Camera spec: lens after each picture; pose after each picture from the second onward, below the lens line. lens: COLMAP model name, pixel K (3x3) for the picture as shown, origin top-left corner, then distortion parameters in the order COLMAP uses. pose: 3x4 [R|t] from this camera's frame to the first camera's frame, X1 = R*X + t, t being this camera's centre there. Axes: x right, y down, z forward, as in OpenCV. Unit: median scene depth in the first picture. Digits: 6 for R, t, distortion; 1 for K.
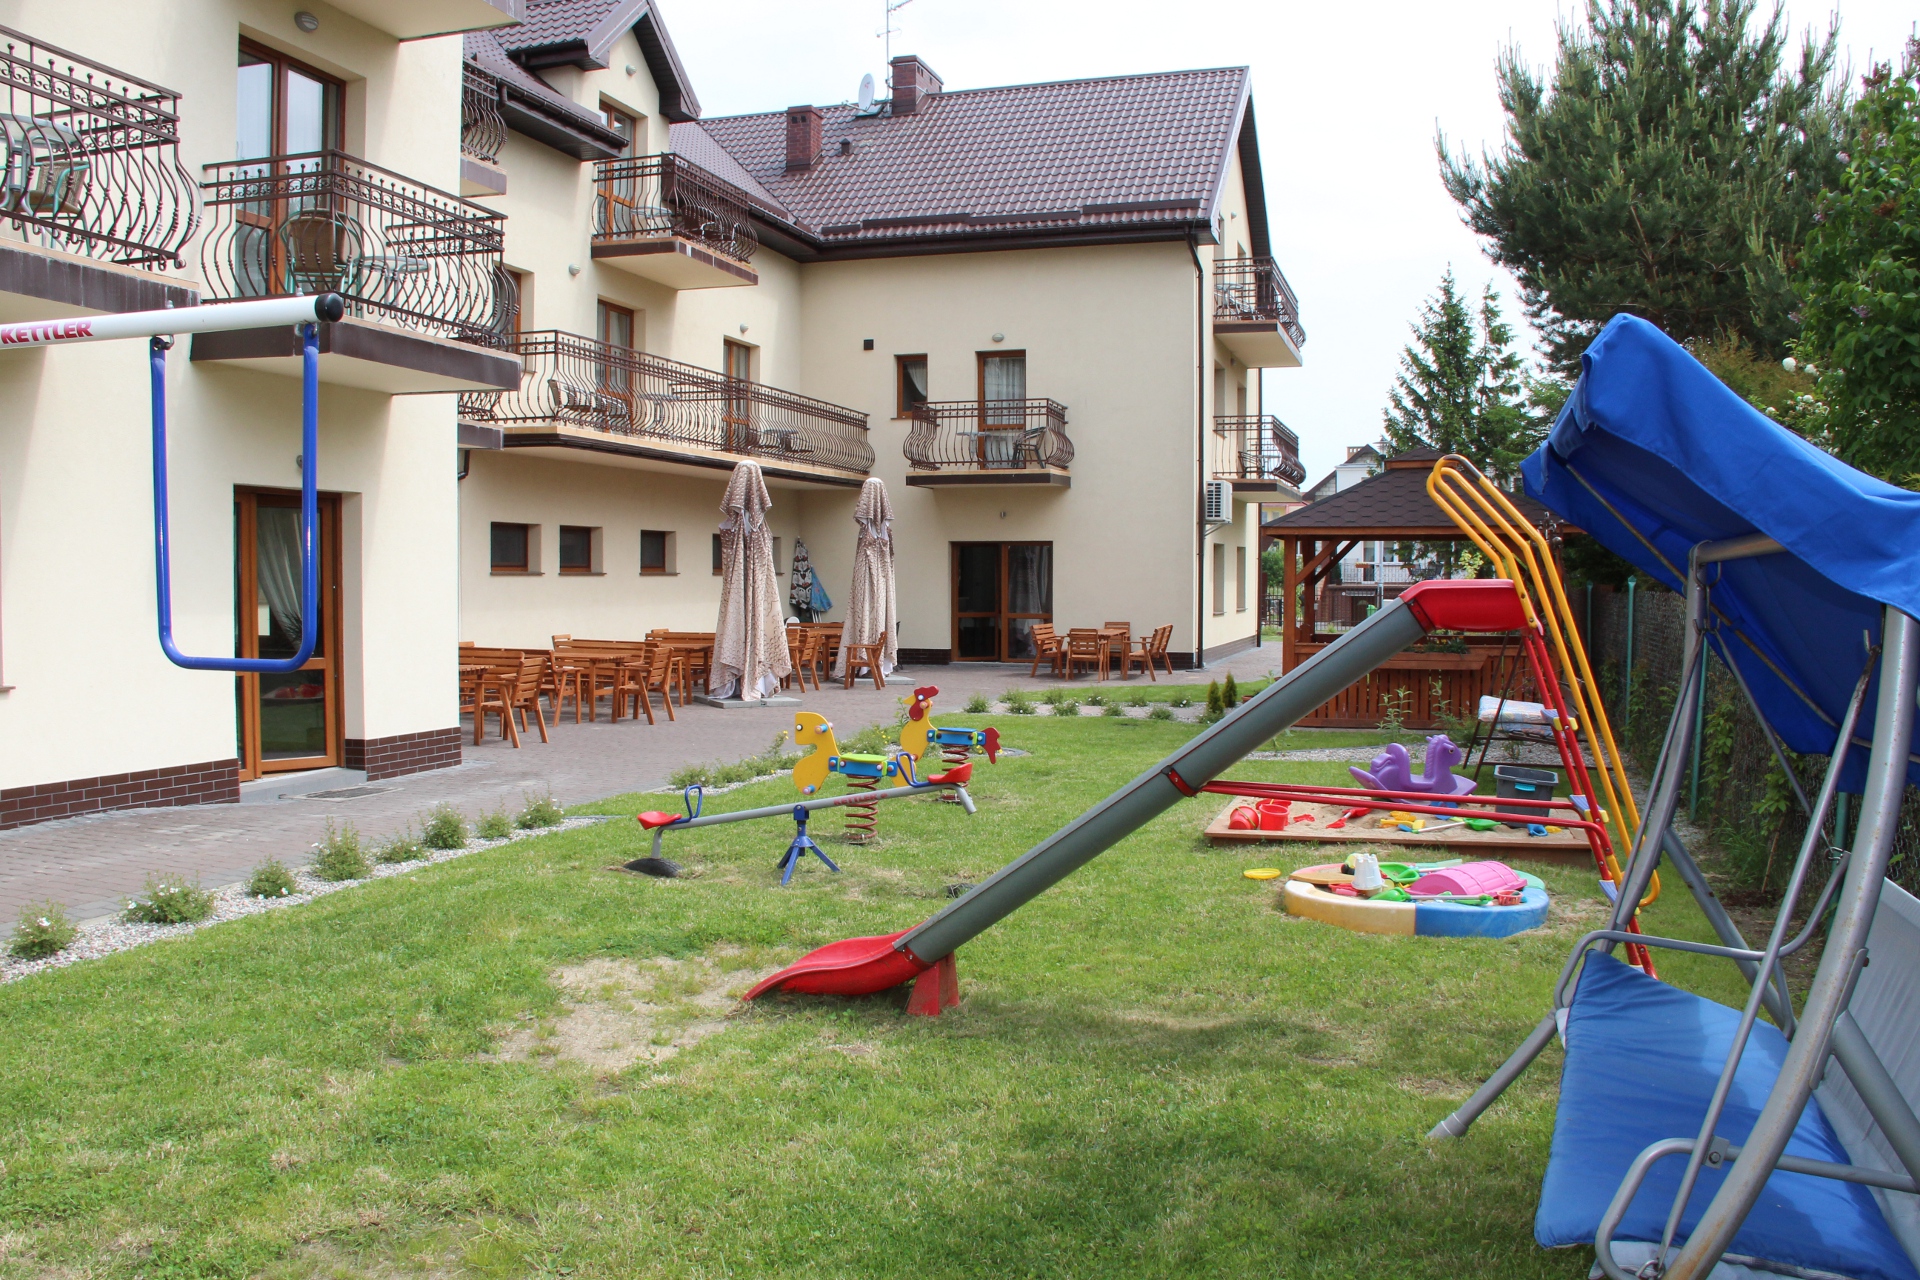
lens RADIAL K [[1570.6, 0, 921.8], [0, 1570.6, 635.0], [0, 0, 1]] dist [-0.182911, 0.142152]
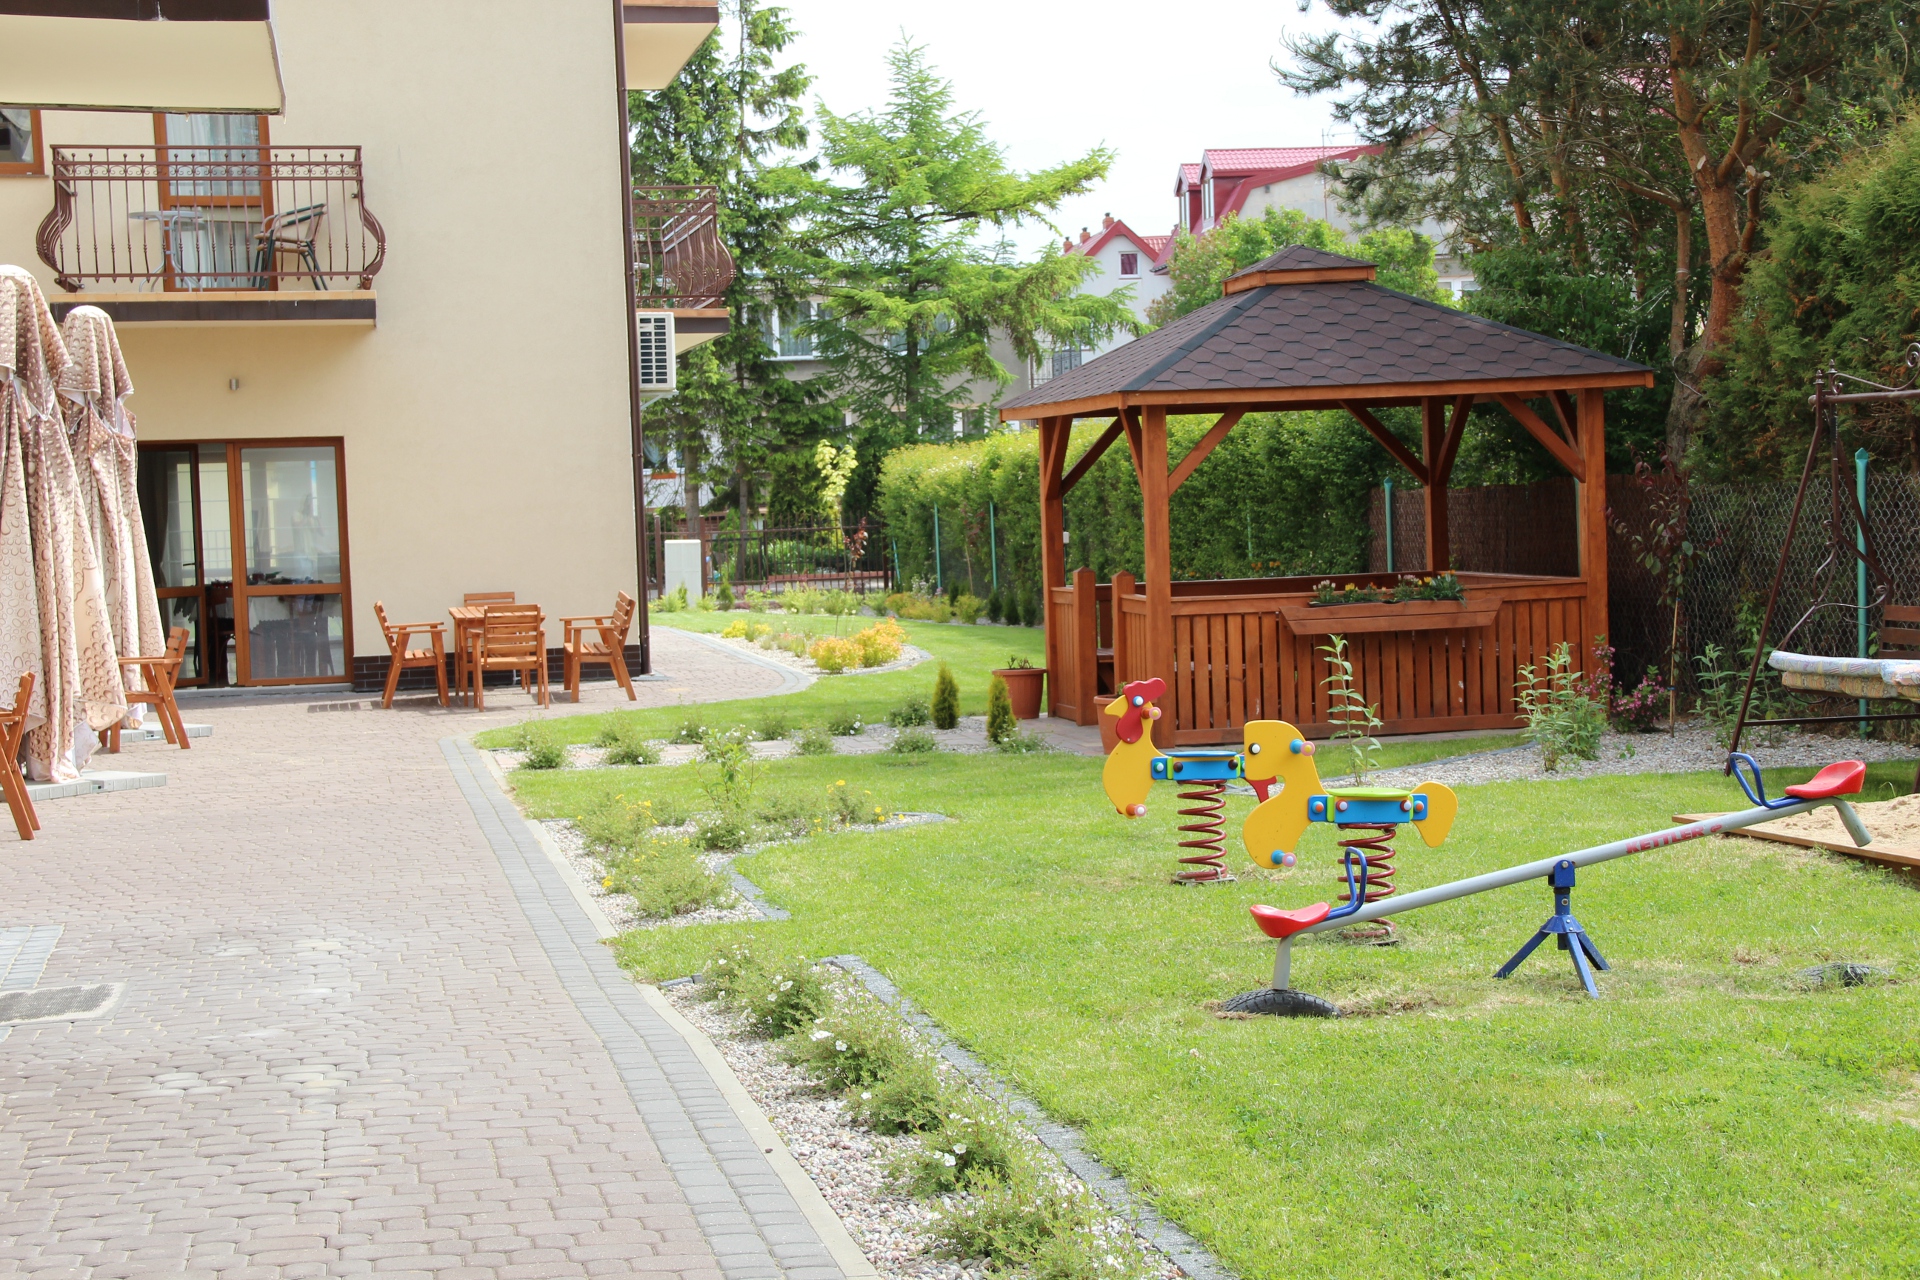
lens RADIAL K [[3191.2, 0, 919.5], [0, 3191.2, 649.8], [0, 0, 1]] dist [0.150334, 0.649344]
pose [[0.873209, -0.055510, 0.484174, -0.251630], [0.053886, 0.998398, 0.017282, -0.000610], [-0.484357, 0.010999, 0.874801, 0.022273]]
